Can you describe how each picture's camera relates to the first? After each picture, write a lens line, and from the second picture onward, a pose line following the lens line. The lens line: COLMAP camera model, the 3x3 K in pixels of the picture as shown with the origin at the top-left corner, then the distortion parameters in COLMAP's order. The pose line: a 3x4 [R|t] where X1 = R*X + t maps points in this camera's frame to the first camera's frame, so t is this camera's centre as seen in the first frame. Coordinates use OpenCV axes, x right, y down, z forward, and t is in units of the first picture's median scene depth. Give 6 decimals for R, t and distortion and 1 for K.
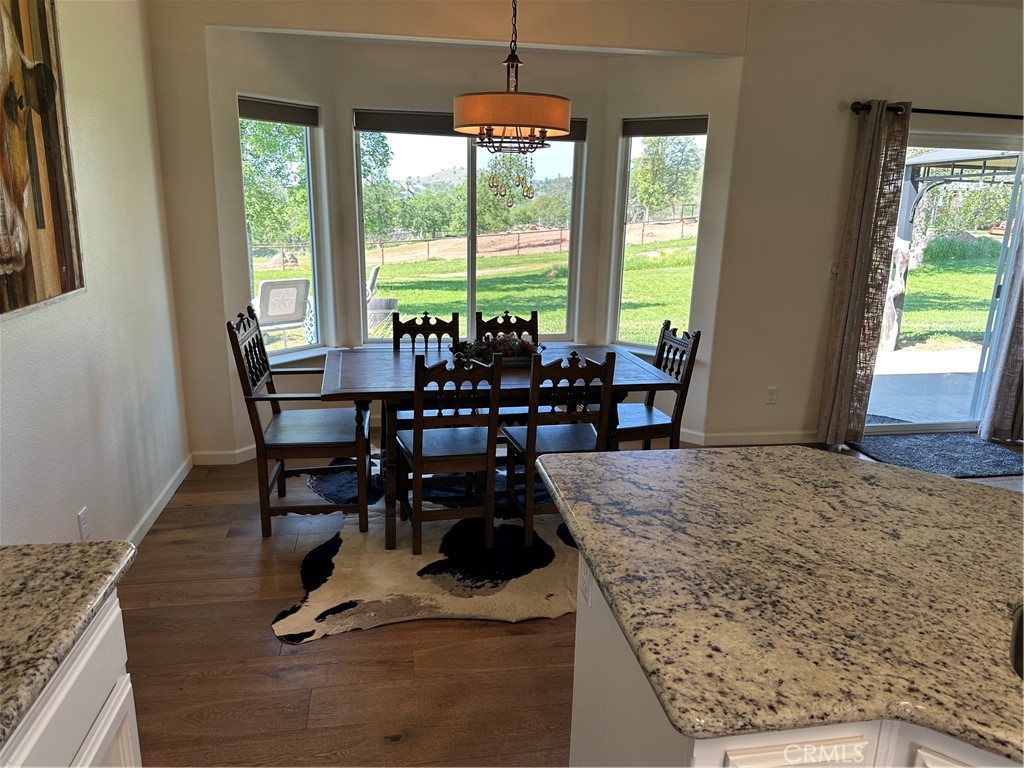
lens RADIAL K [[721.1, 0, 512.0], [0, 721.1, 384.0], [0, 0, 1]] dist [0.105809, -0.120938]
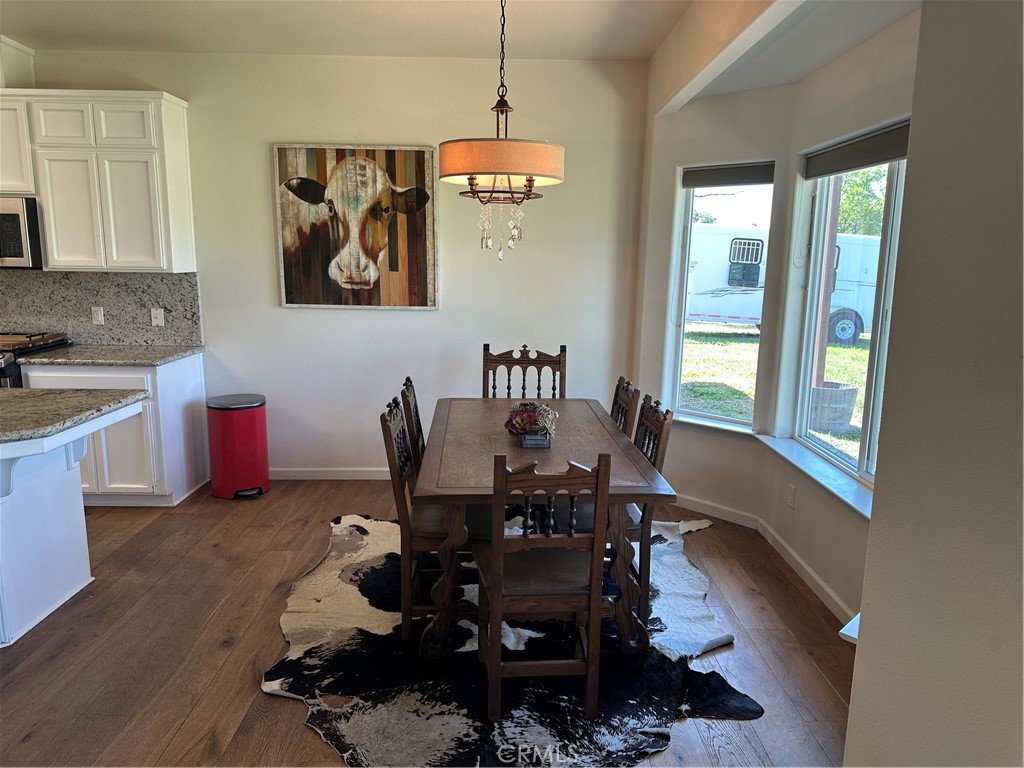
lens RADIAL K [[721.1, 0, 512.0], [0, 721.1, 384.0], [0, 0, 1]] dist [0.105809, -0.120938]
pose [[-0.164569, 0.149556, -0.974962, 1.112159], [-0.267855, 0.944519, 0.190099, -0.331099], [0.949300, 0.292432, -0.115379, 1.408255]]
